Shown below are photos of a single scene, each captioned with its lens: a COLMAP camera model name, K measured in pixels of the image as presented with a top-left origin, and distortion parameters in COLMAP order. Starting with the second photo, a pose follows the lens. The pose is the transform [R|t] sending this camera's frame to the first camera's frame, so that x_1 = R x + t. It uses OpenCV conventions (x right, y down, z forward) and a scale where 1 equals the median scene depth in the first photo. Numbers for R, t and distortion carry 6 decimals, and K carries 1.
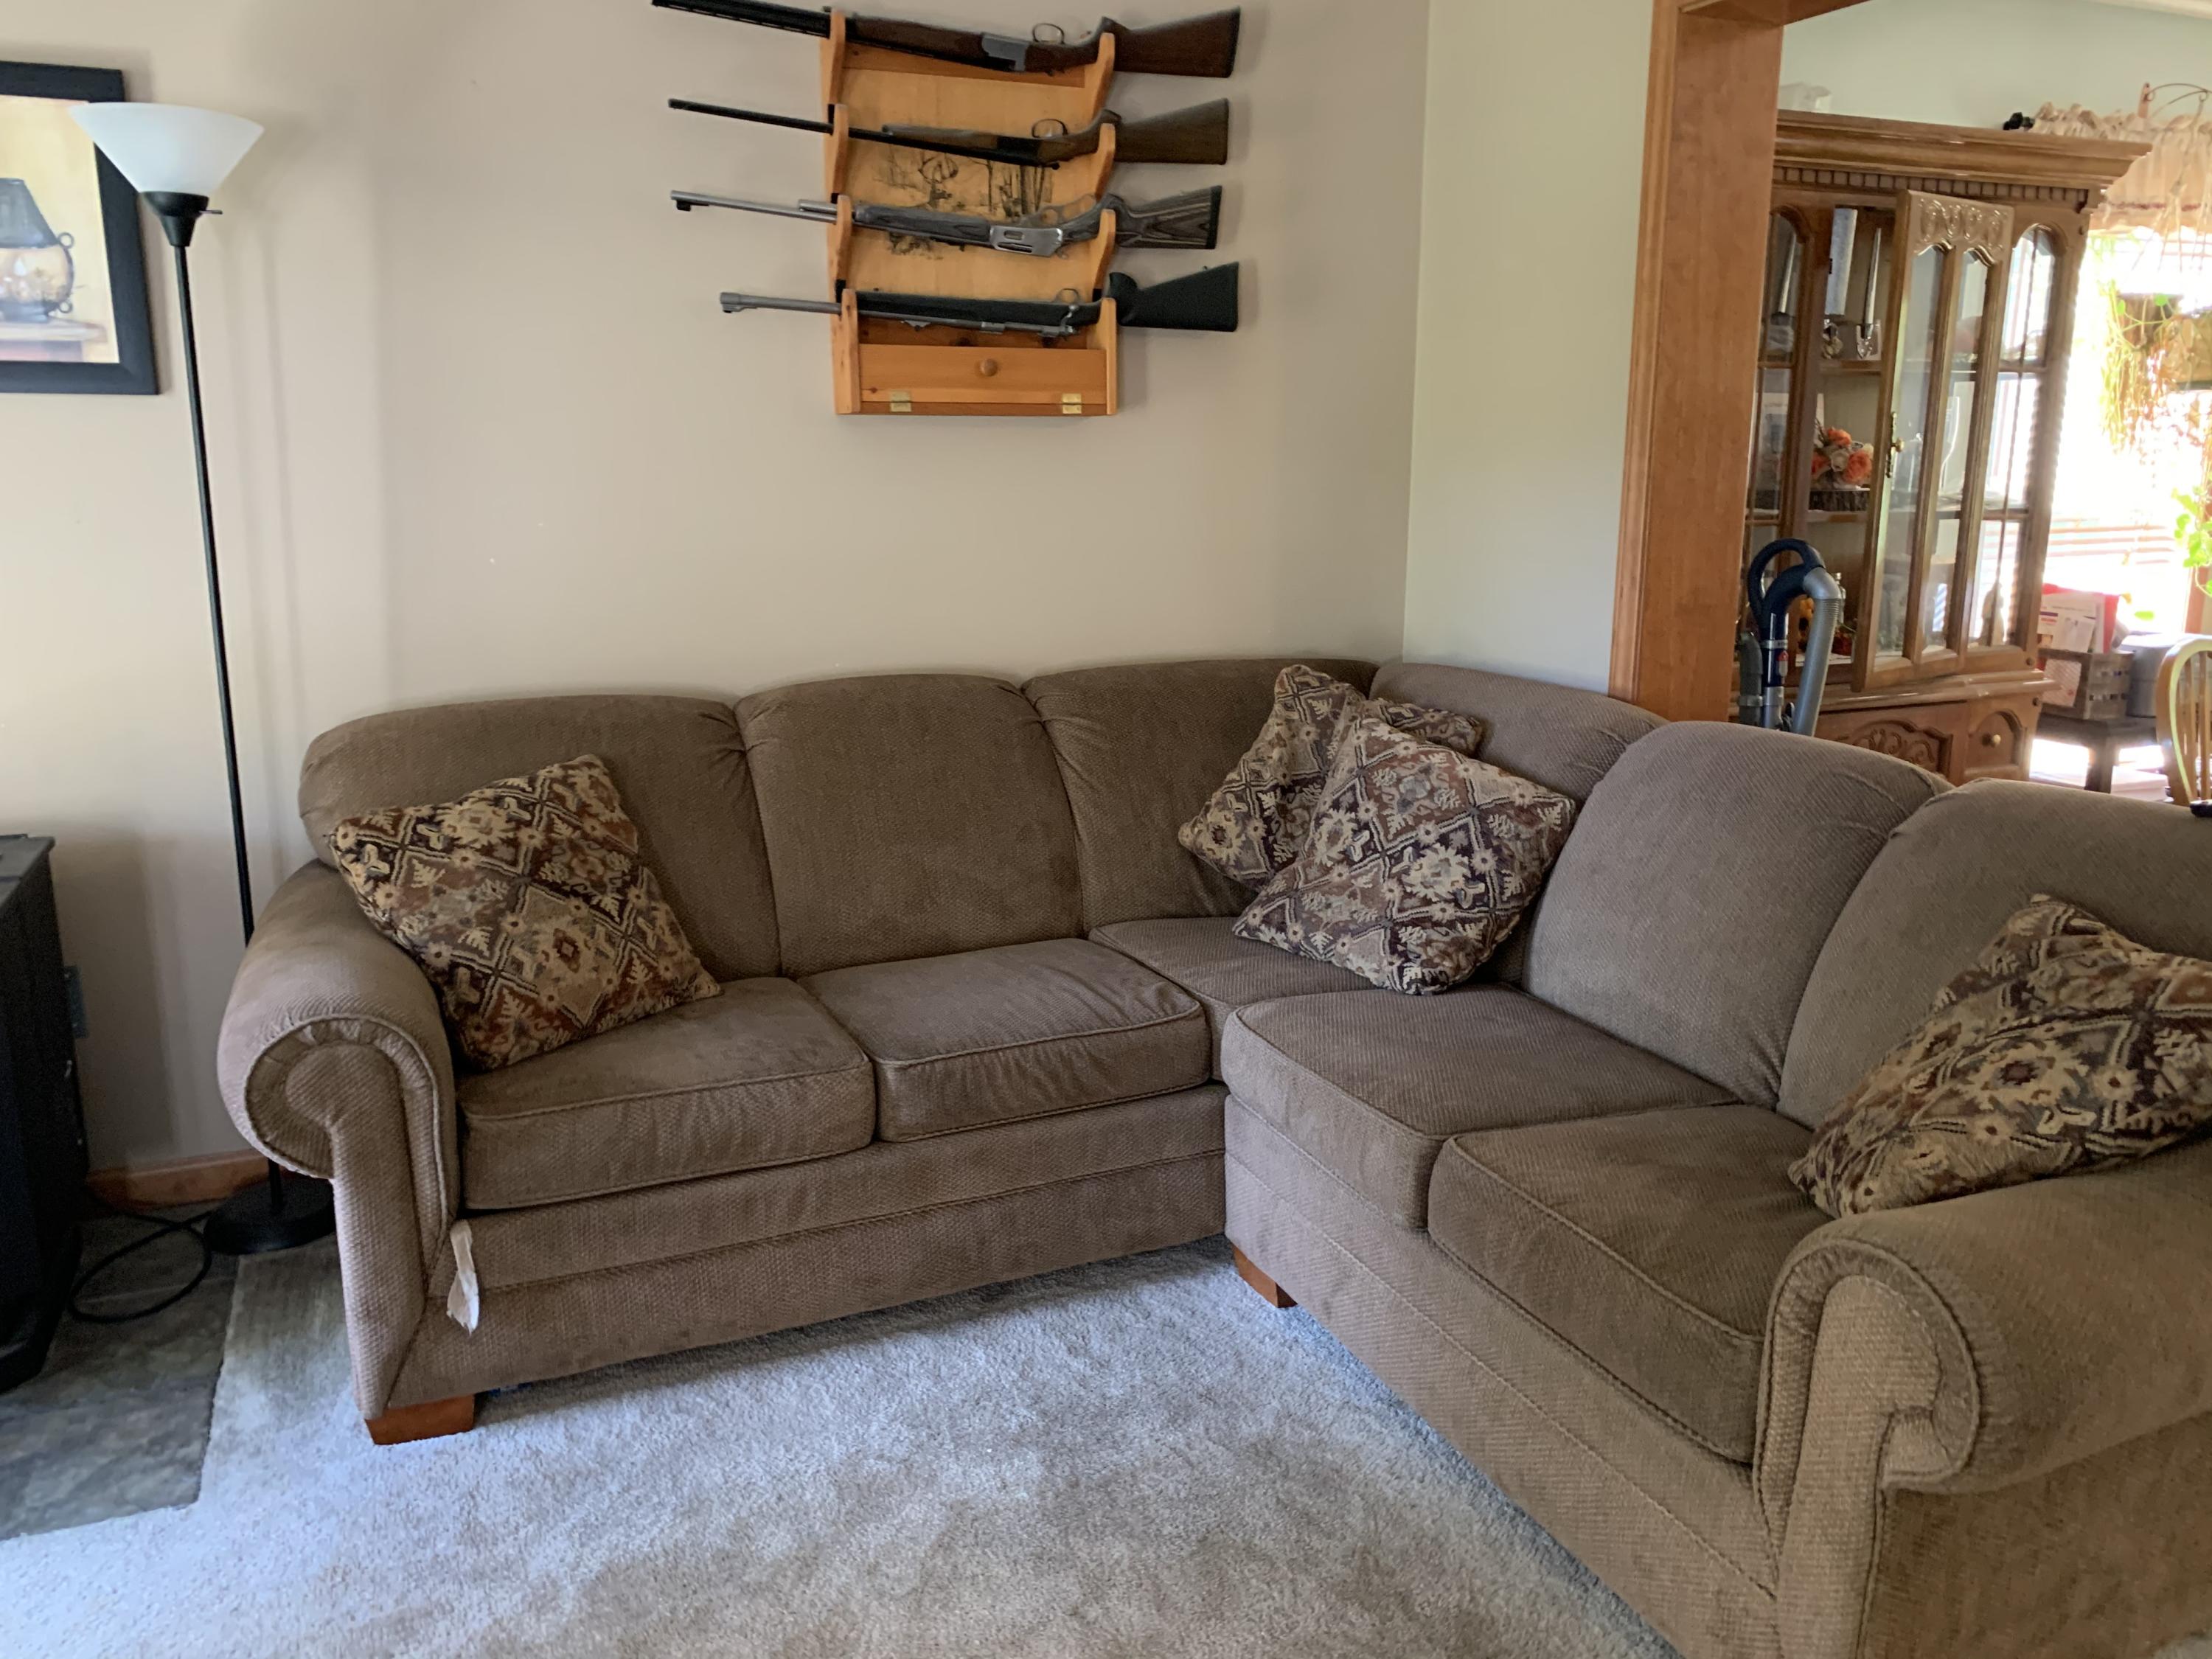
lens RADIAL K [[1666.5, 0, 1106.0], [0, 1666.5, 829.5], [0, 0, 1]] dist [-0.015413, 0.014133]
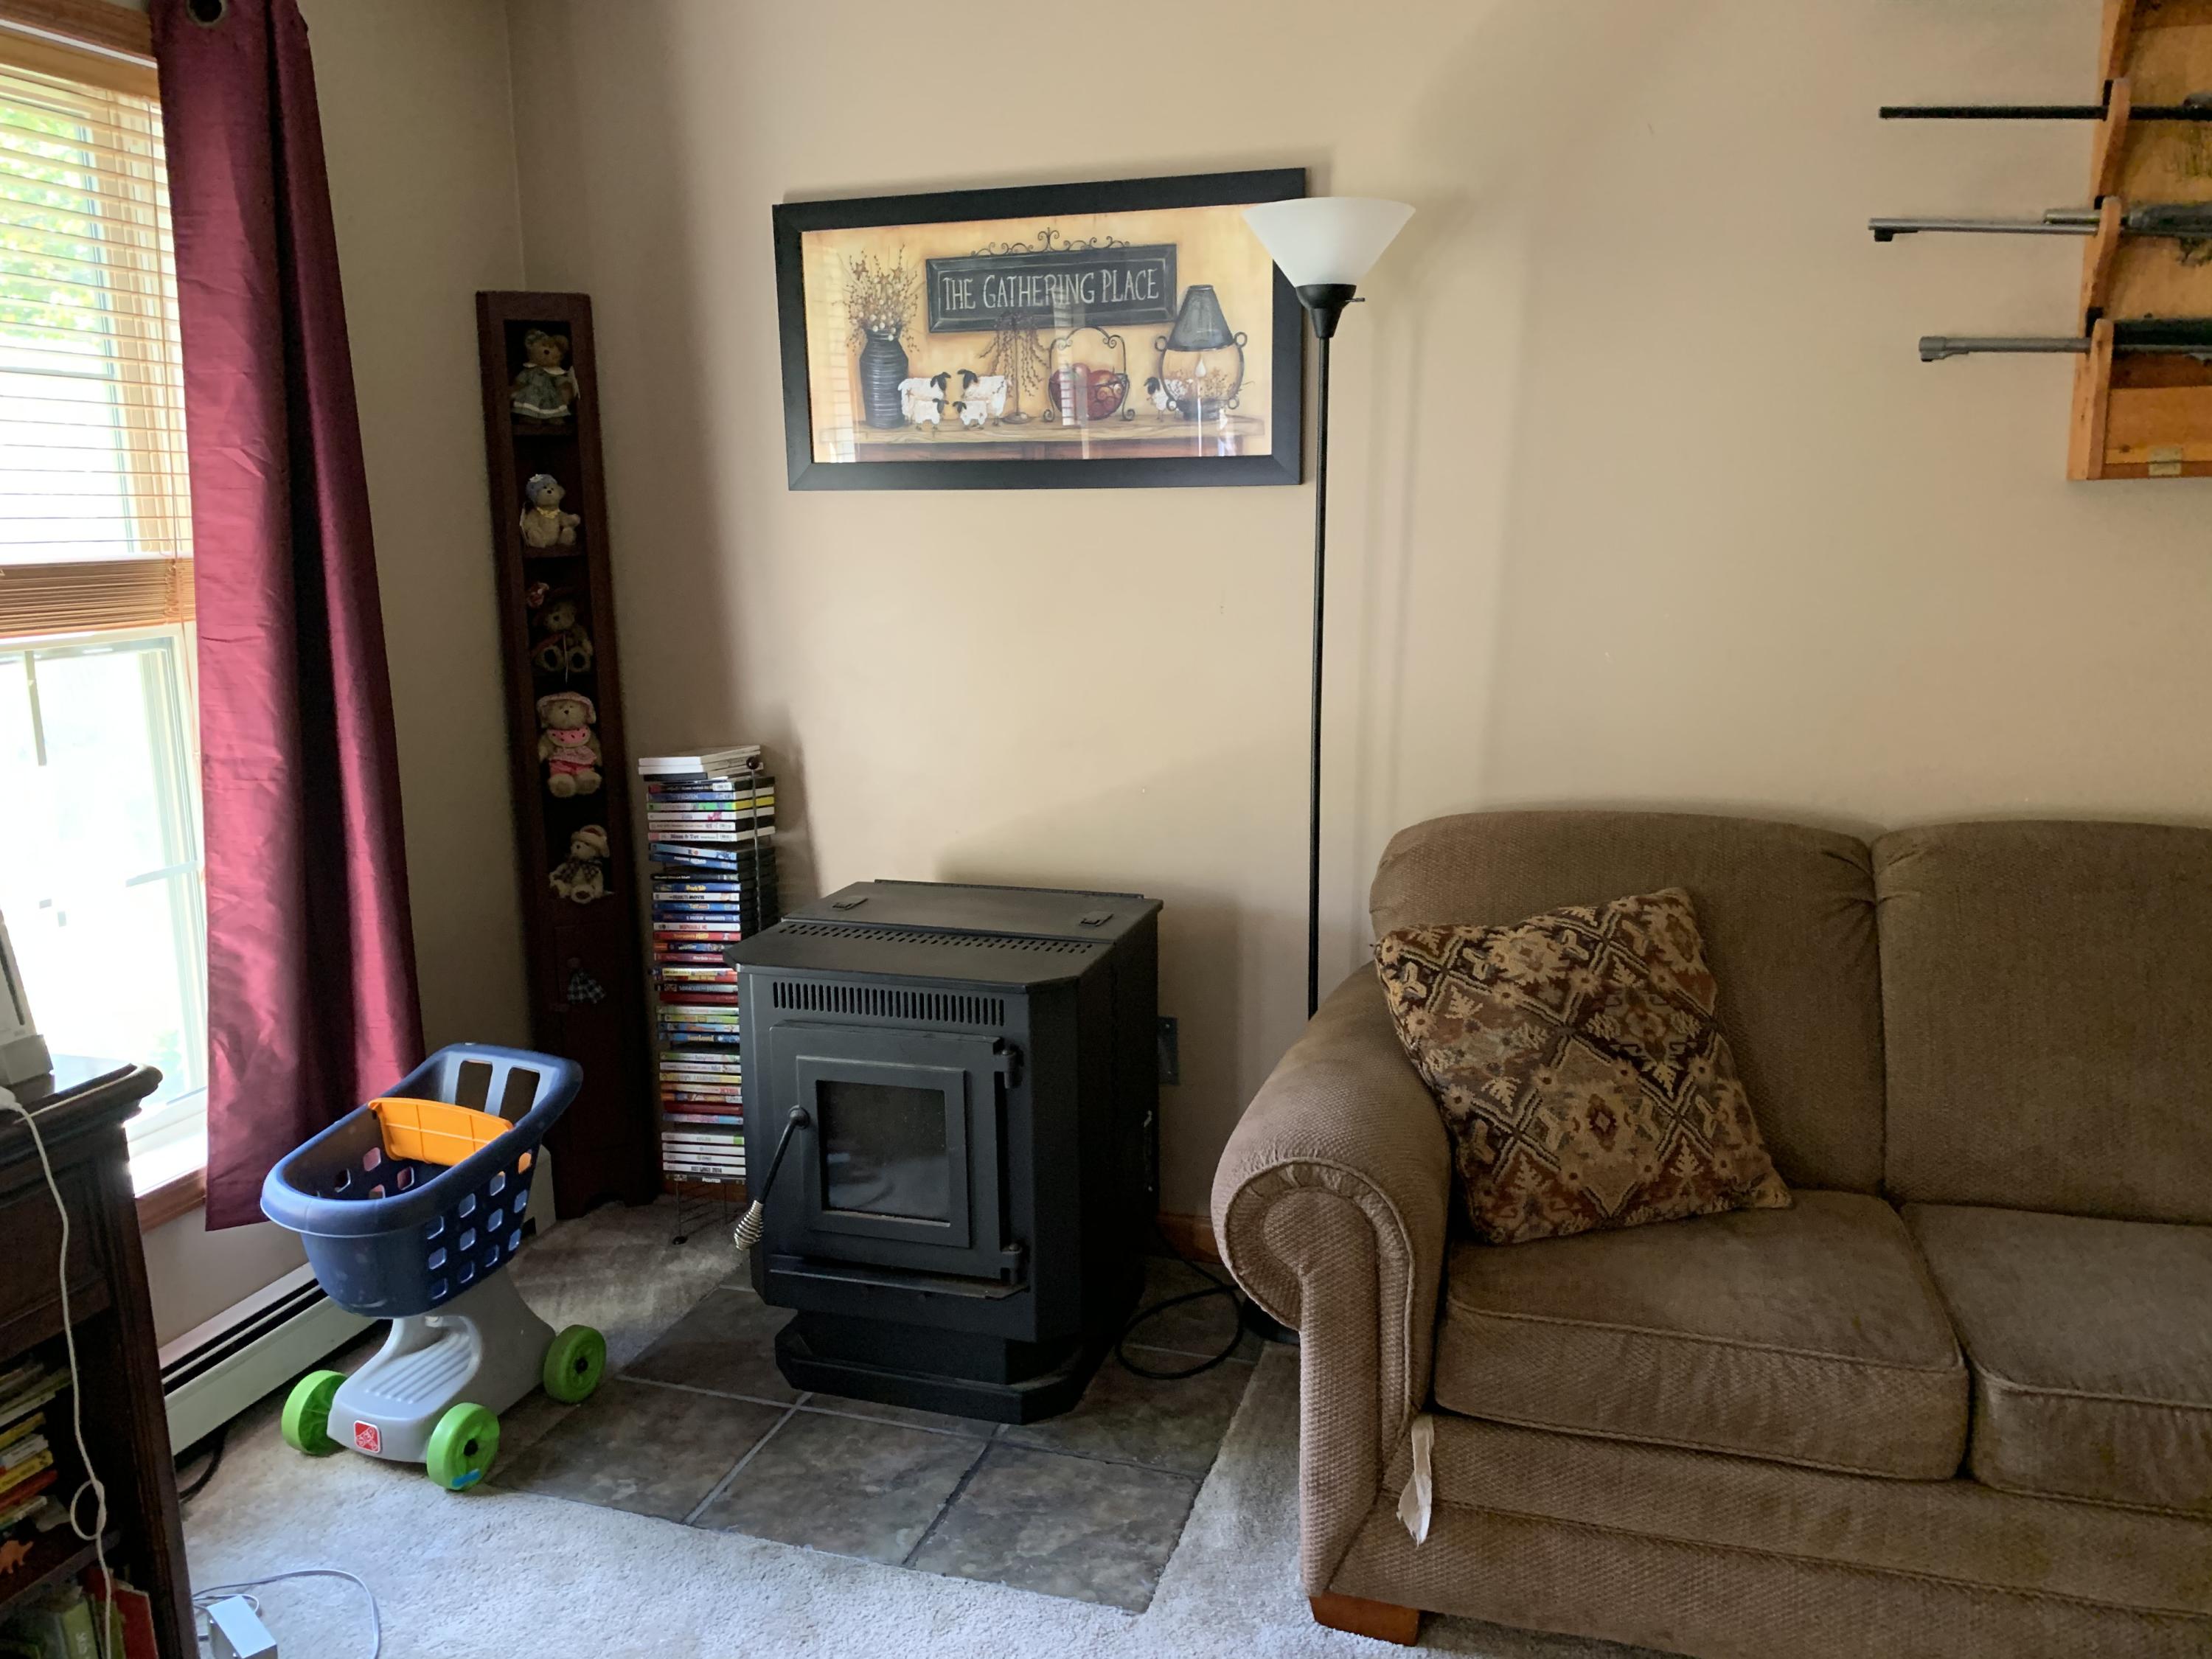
lens RADIAL K [[1666.5, 0, 1106.0], [0, 1666.5, 829.5], [0, 0, 1]] dist [-0.015413, 0.014133]
pose [[0.760815, 0.103859, -0.640605, 0.012426], [-0.125797, 0.991990, 0.011425, -0.053483], [0.636660, 0.071894, 0.767786, 0.174383]]
